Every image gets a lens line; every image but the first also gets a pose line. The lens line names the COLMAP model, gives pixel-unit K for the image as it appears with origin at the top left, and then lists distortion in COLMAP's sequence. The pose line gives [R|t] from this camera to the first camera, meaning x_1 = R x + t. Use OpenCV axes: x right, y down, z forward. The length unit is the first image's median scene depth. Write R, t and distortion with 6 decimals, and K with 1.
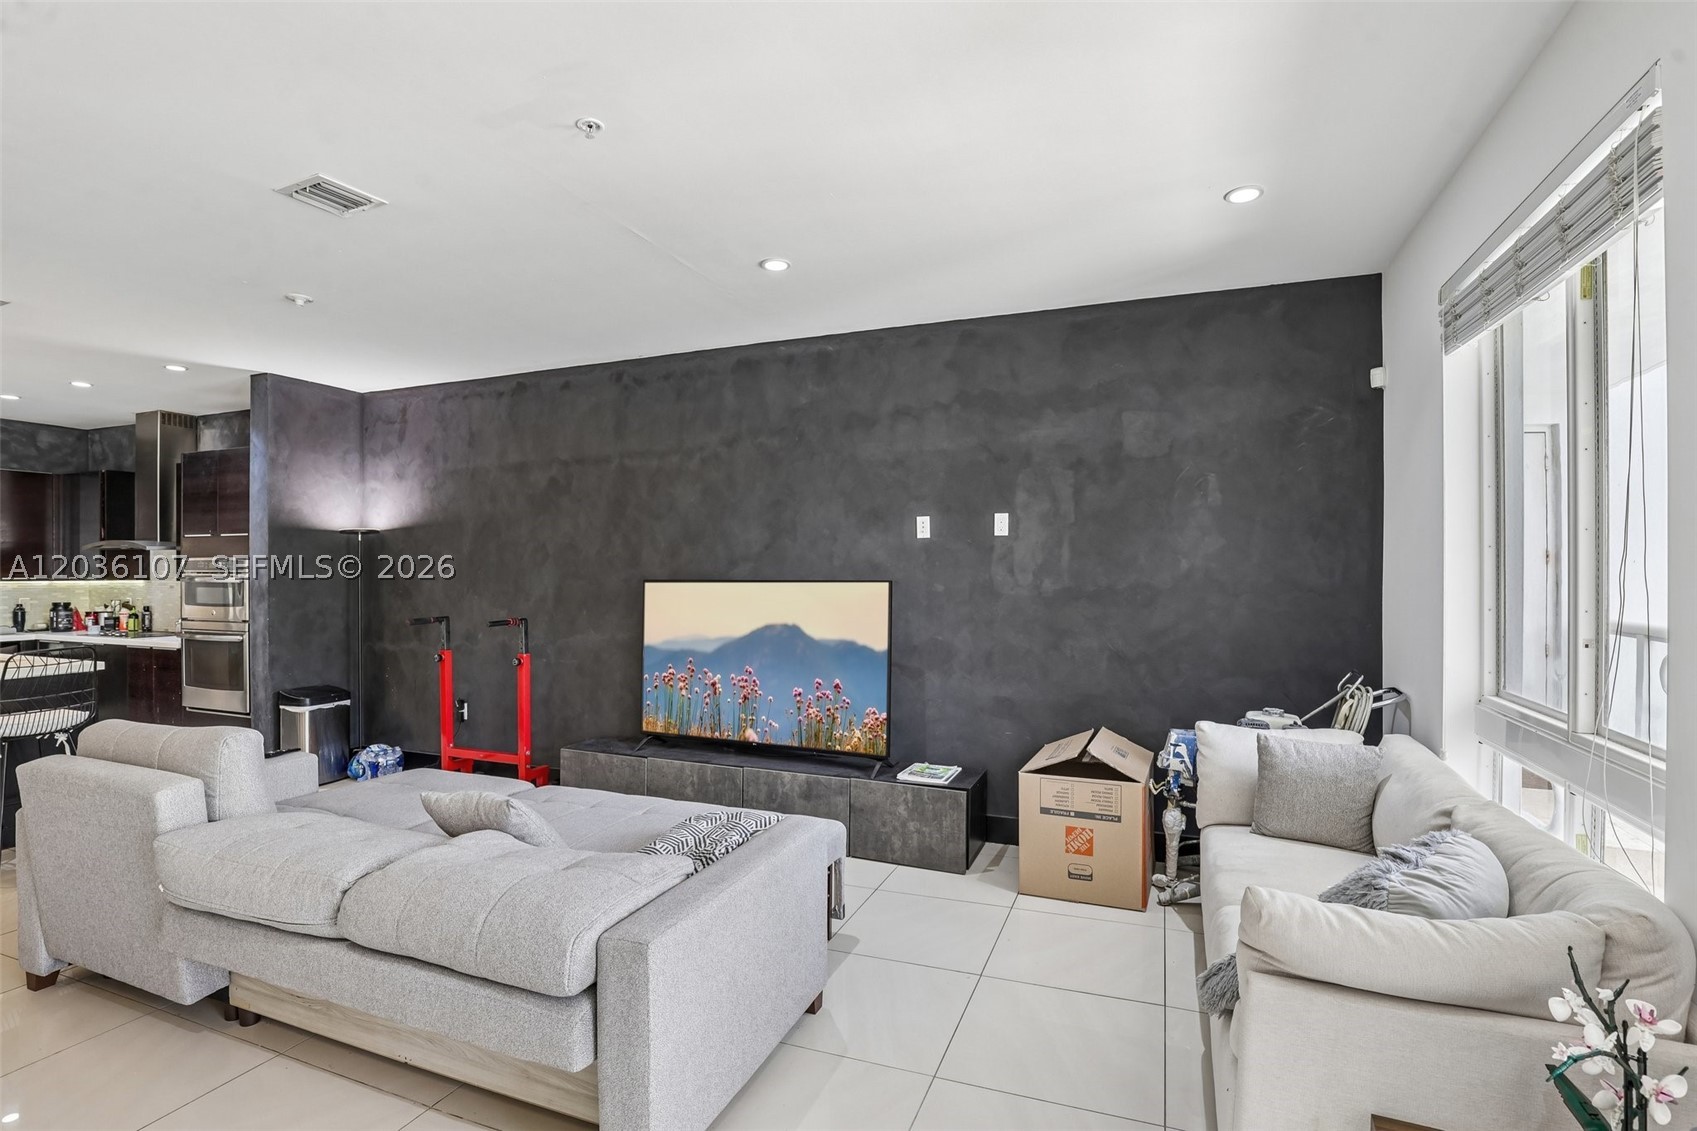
lens RADIAL K [[795.3, 0, 855.5], [0, 795.3, 571.1], [0, 0, 1]] dist [-0.037574, 0.008573]
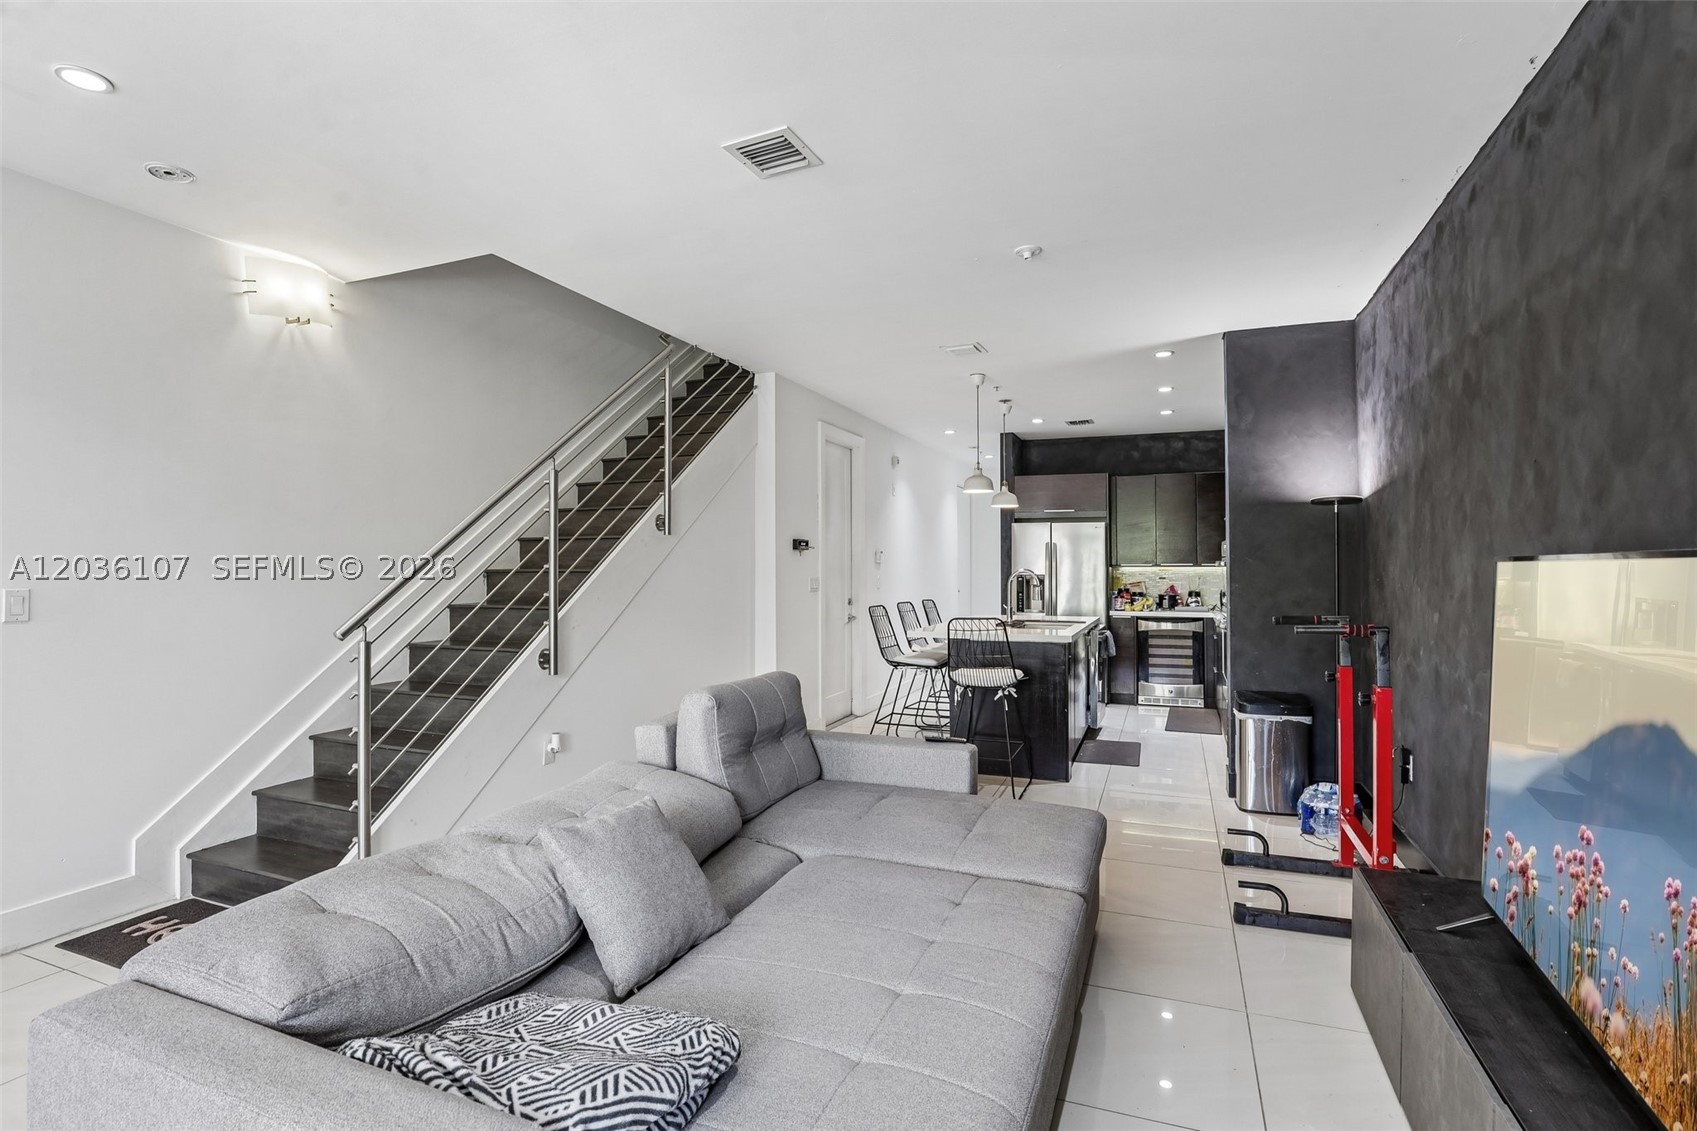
lens RADIAL K [[802.2, 0, 856.3], [0, 802.2, 549.0], [0, 0, 1]] dist [-0.028803, -0.000137]
pose [[-0.004534, -0.021168, -0.999766, 0.164610], [0.001602, 0.999774, -0.021176, 0.014358], [0.999988, -0.001698, -0.004499, 0.607581]]
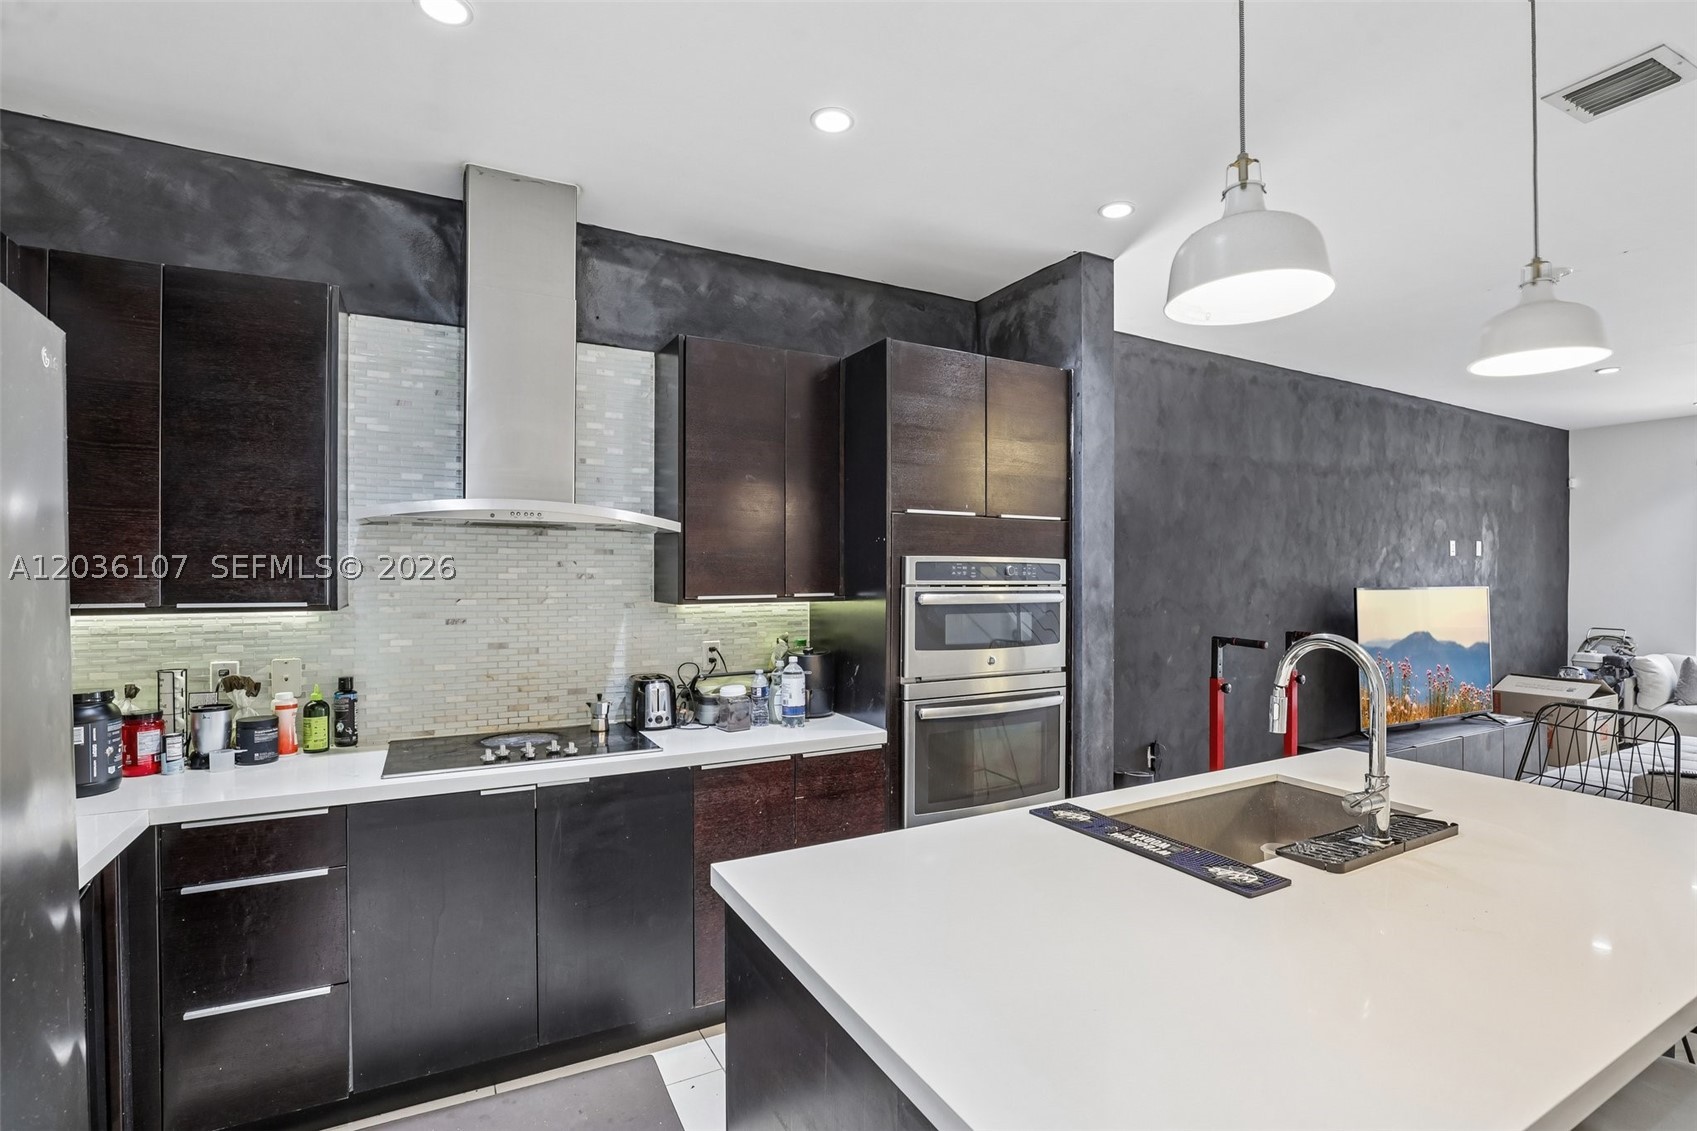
lens RADIAL K [[788.9, 0, 847.8], [0, 788.9, 573.9], [0, 0, 1]] dist [-0.028578, 0.000962]
pose [[0.645631, 0.001017, 0.763649, -1.429489], [-0.003658, 0.999992, 0.001761, -0.007026], [-0.763641, -0.003931, 0.645629, 0.797956]]
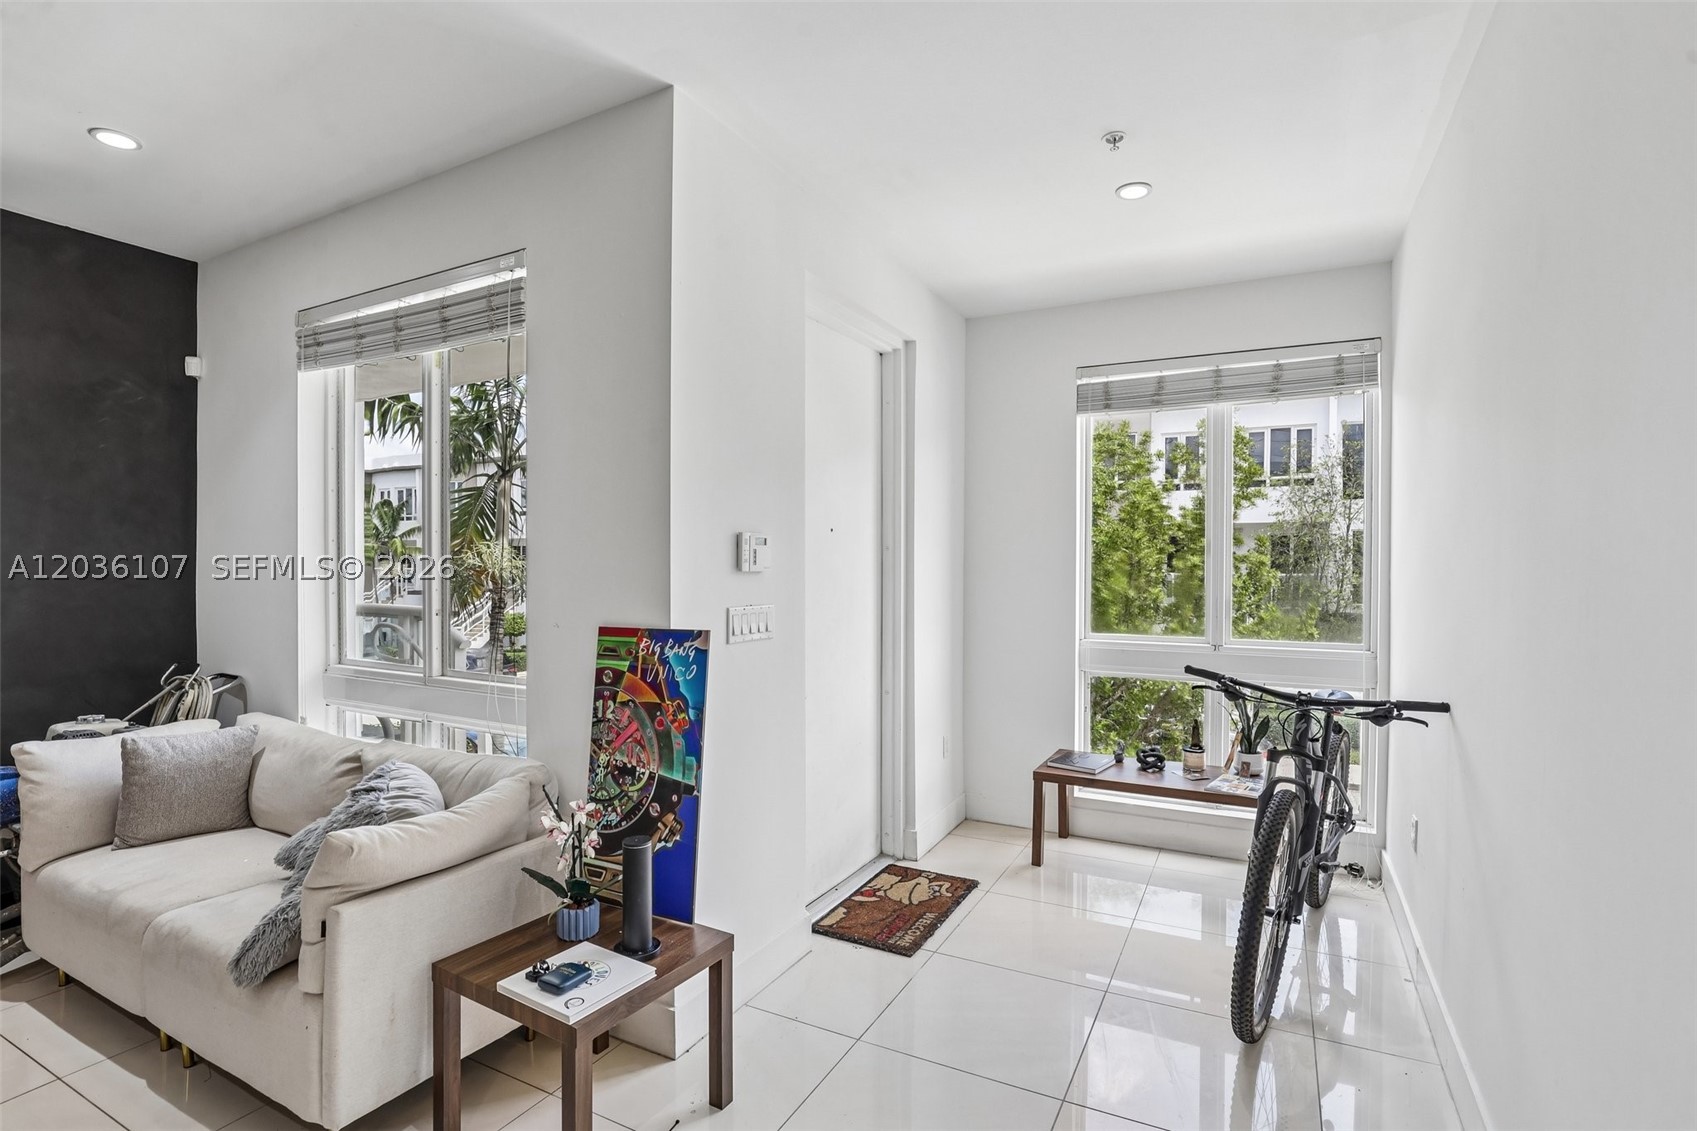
lens RADIAL K [[809.7, 0, 858.2], [0, 809.7, 572.5], [0, 0, 1]] dist [-0.036316, 0.007375]
pose [[0.106728, -0.006422, 0.994268, -0.171857], [-0.003779, 0.999969, 0.006865, 0.003290], [-0.994281, -0.004490, 0.106700, 0.033853]]
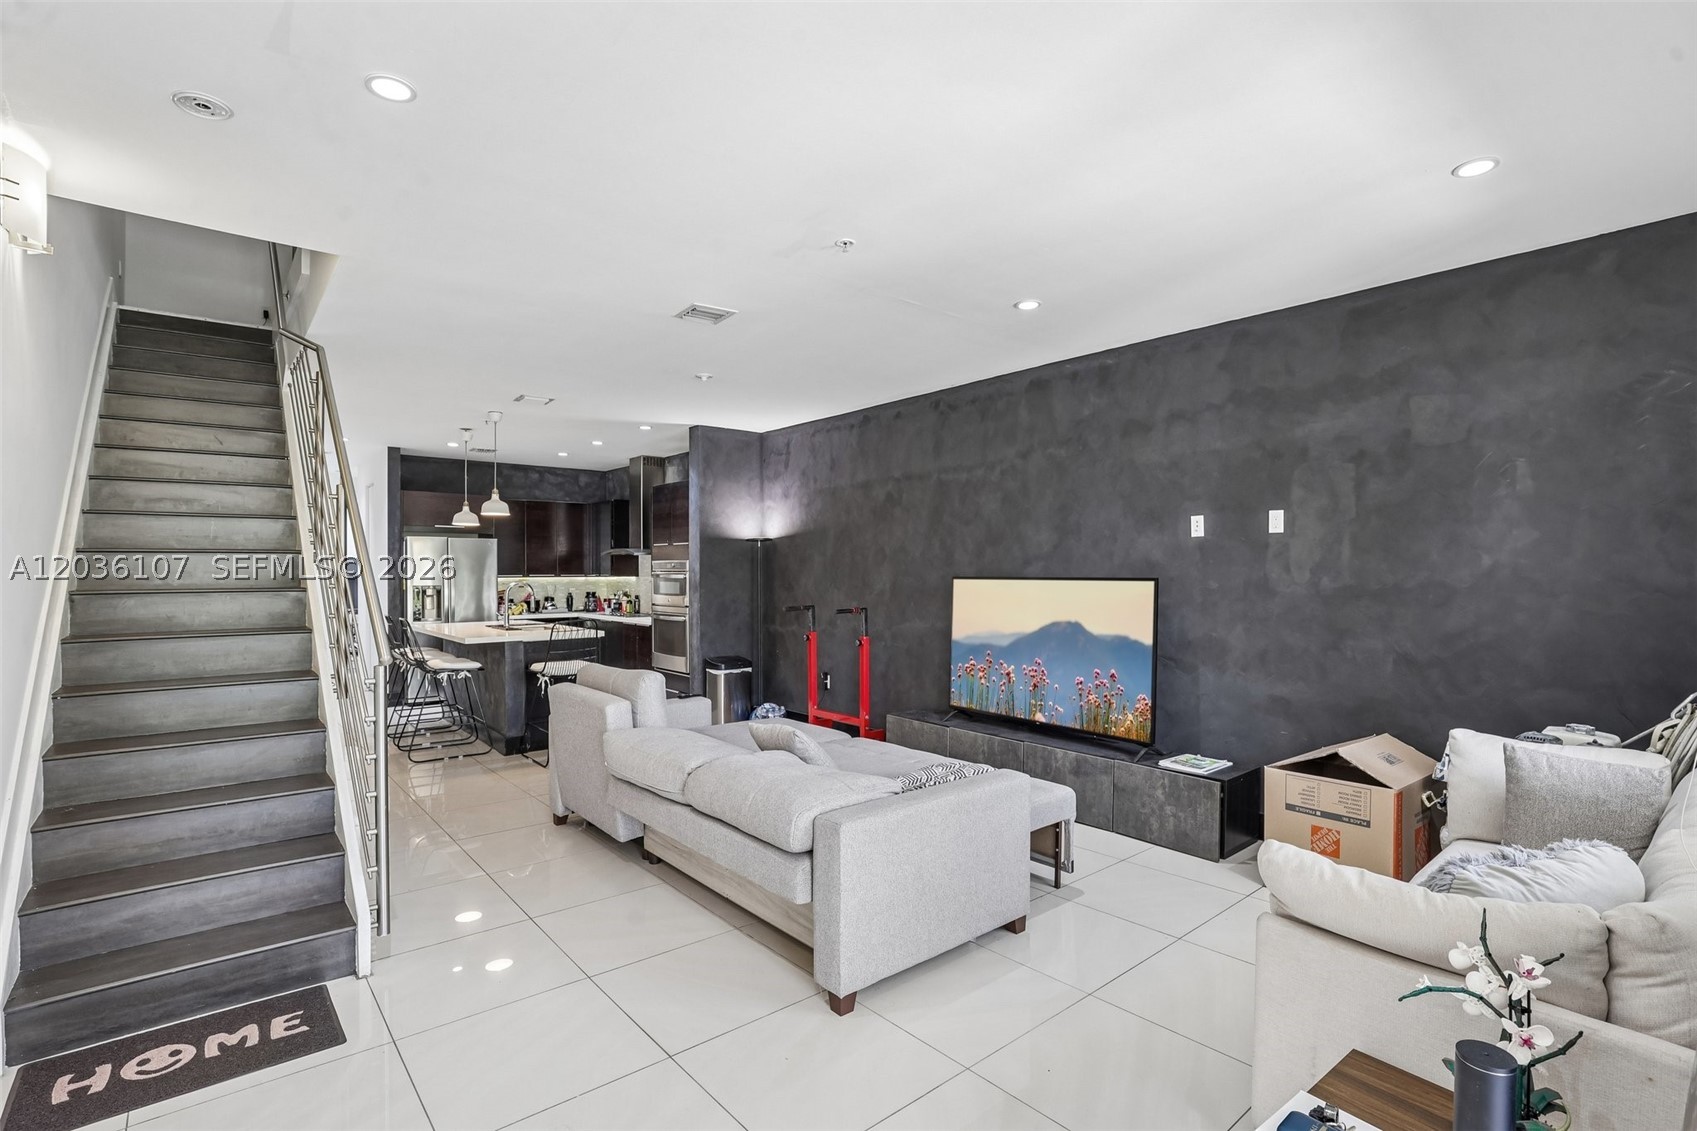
lens RADIAL K [[793.4, 0, 856.0], [0, 793.4, 567.7], [0, 0, 1]] dist [-0.029767, 0.001288]
pose [[0.879234, -0.003198, -0.476379, 0.157347], [0.002190, 0.999994, -0.002670, 0.000331], [0.476384, 0.001304, 0.879236, -0.094528]]
